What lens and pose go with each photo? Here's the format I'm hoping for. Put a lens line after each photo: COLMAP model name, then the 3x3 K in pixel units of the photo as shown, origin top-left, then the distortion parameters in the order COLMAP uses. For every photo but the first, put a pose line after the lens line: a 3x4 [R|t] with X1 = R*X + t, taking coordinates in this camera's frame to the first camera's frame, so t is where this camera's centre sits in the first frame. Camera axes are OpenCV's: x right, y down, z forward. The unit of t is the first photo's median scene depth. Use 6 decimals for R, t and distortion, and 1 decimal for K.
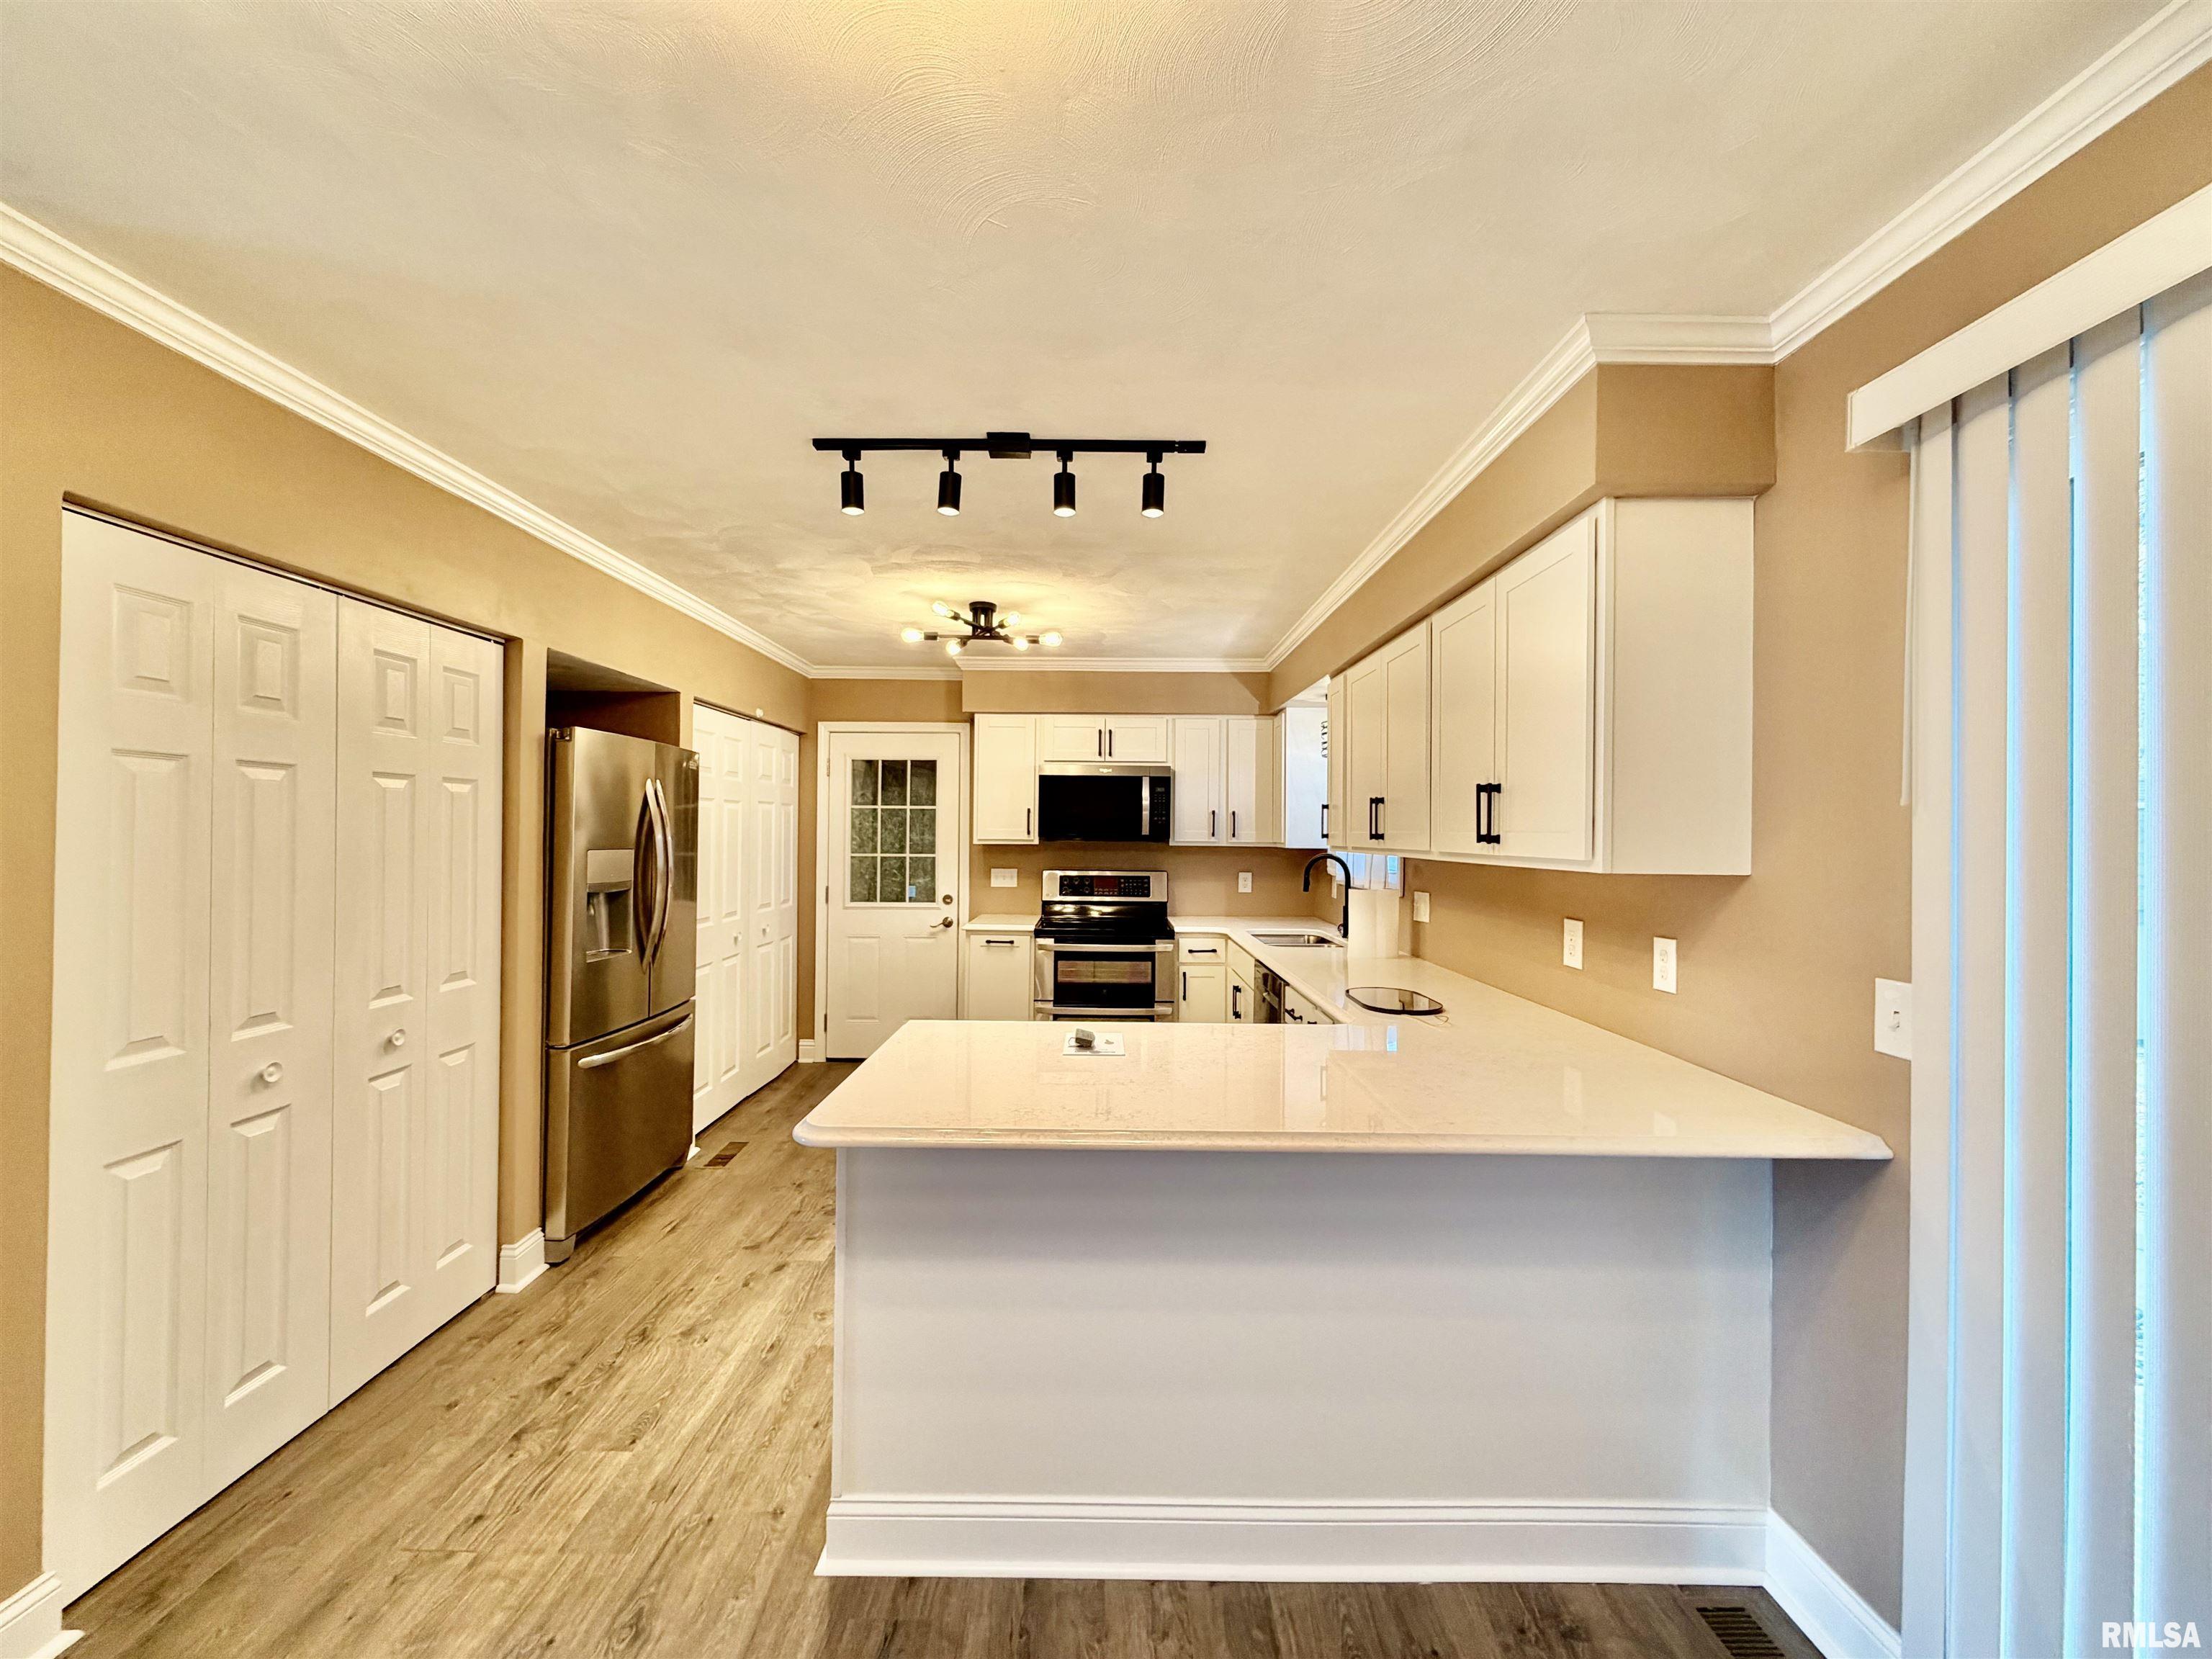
lens RADIAL K [[883.2, 0, 1103.3], [0, 883.2, 828.6], [0, 0, 1]] dist [-0.002076, -0.000257]
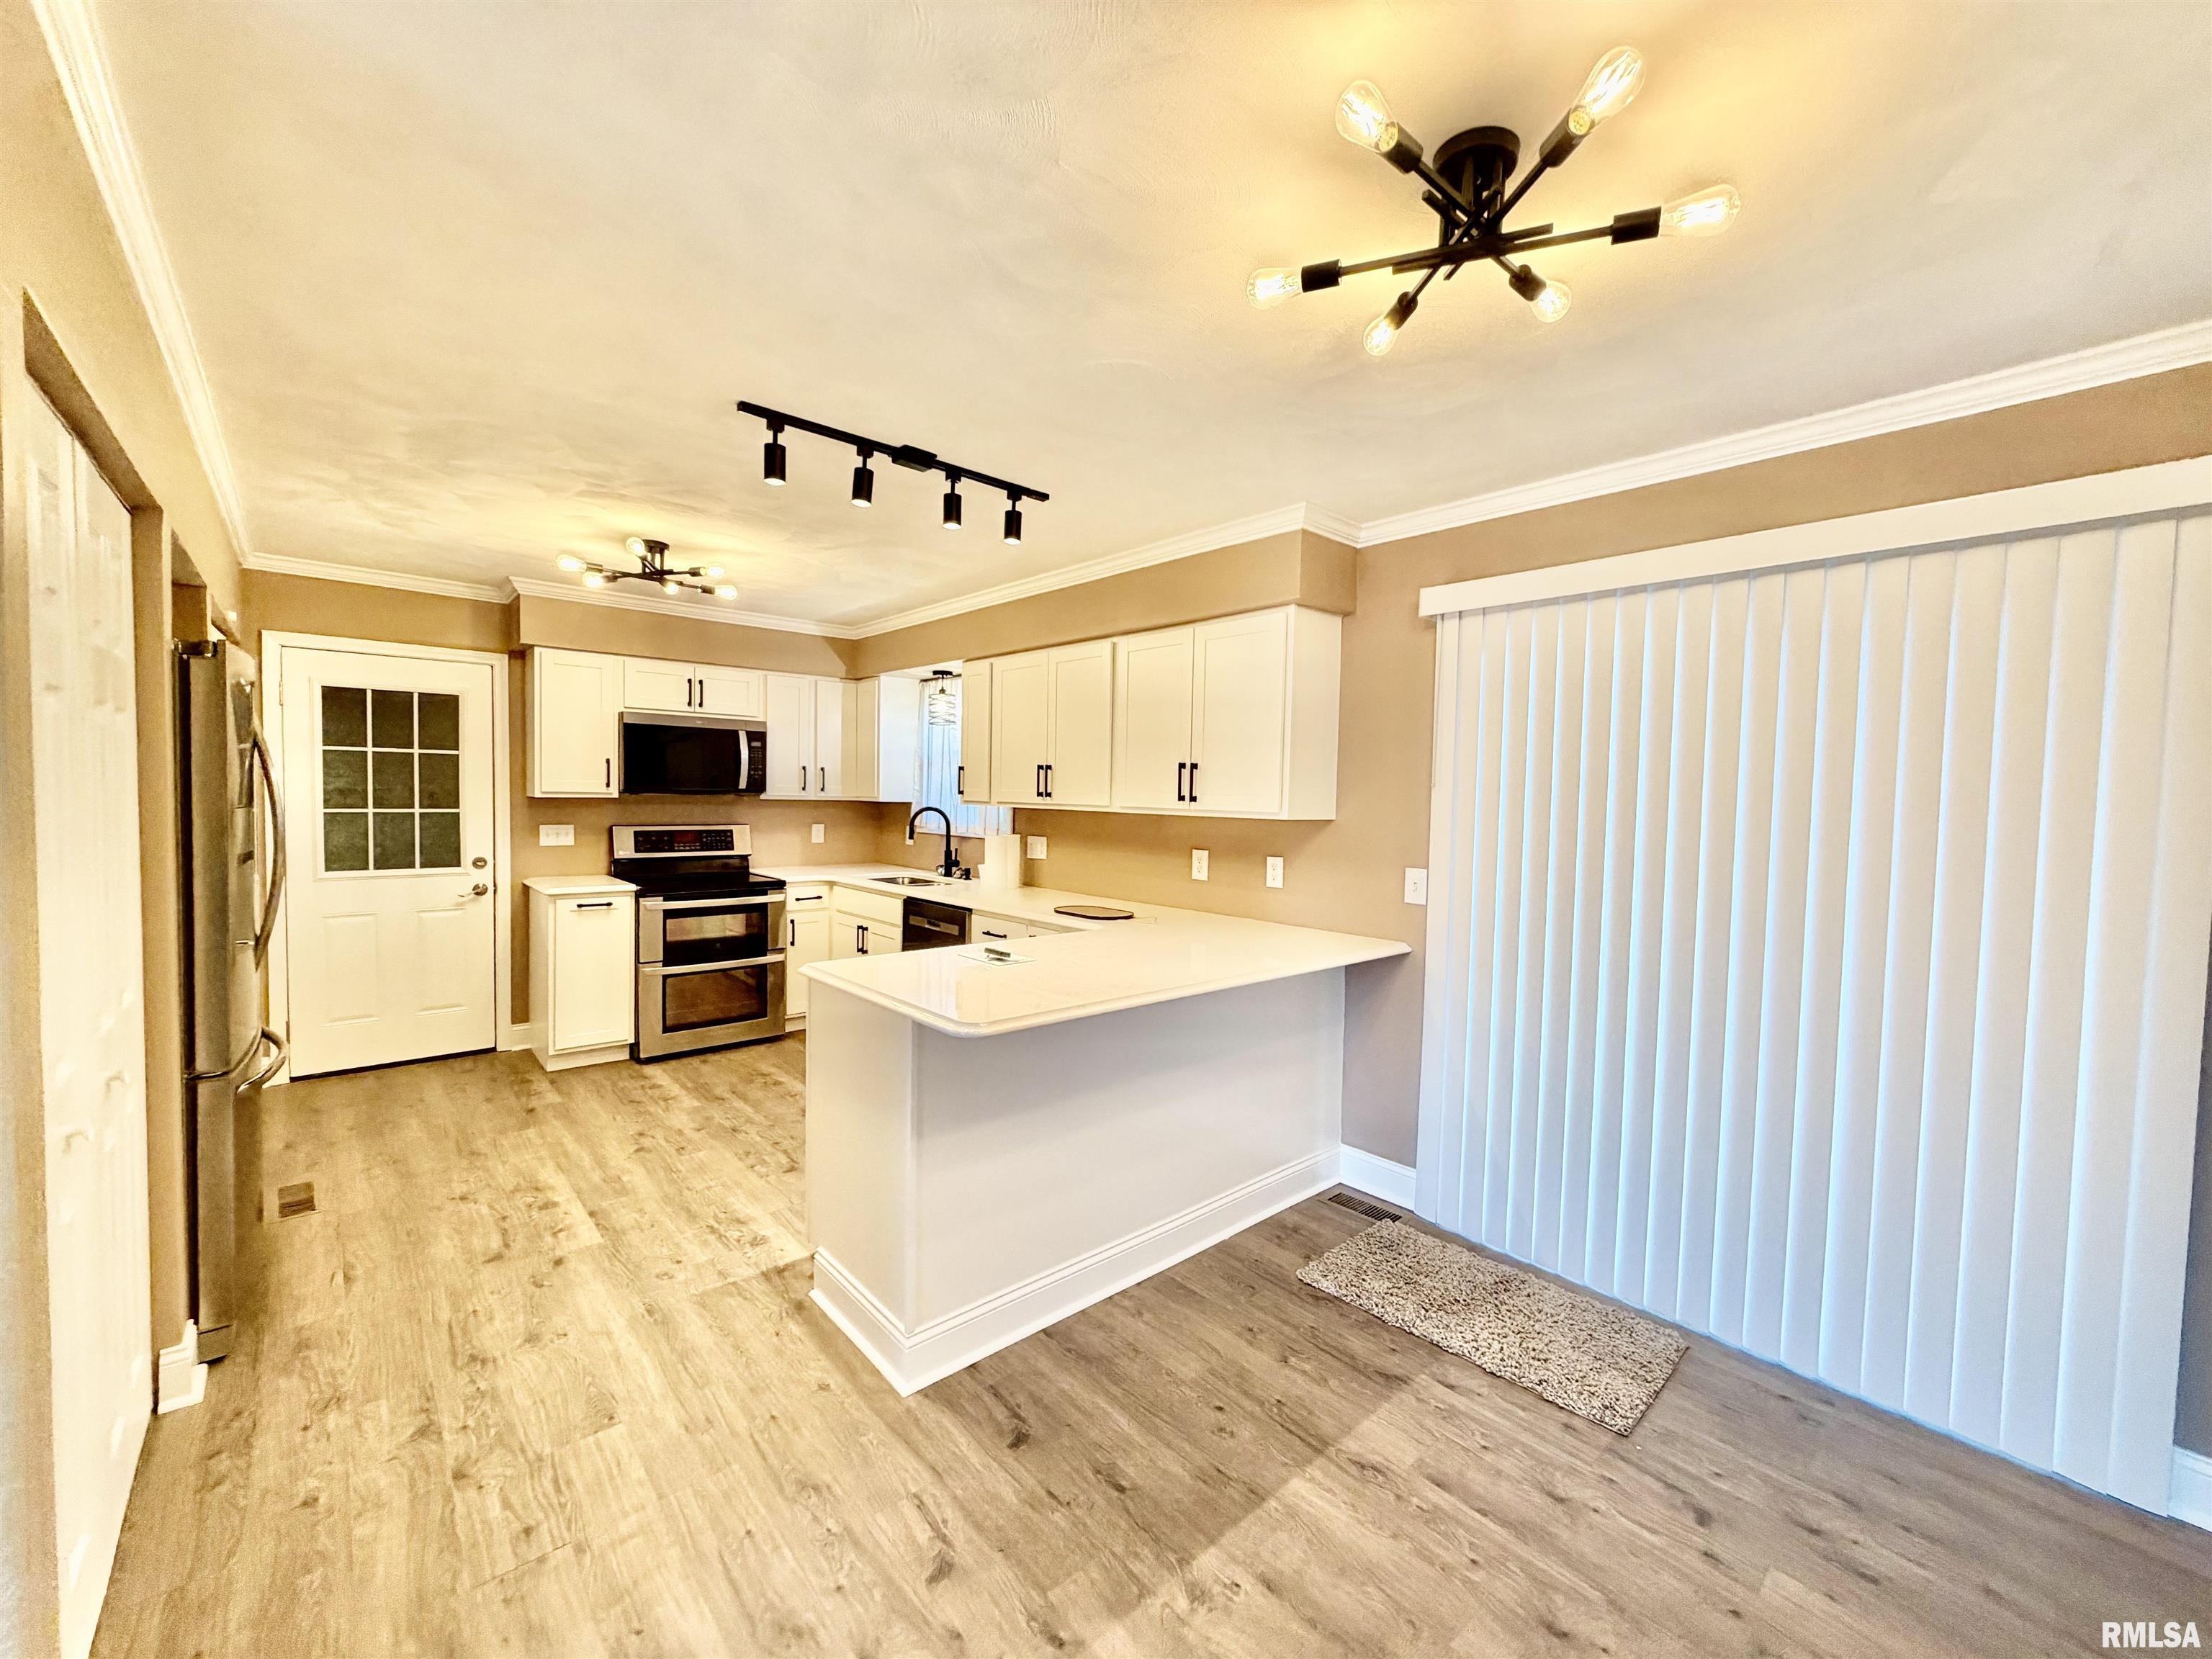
lens RADIAL K [[883.2, 0, 1100.1], [0, 883.2, 829.7], [0, 0, 1]] dist [-0.002076, -0.000257]
pose [[0.745107, -0.022386, 0.666570, -0.547472], [-0.017127, 0.998465, 0.052677, -0.010079], [-0.666725, -0.050667, 0.743579, -0.037037]]
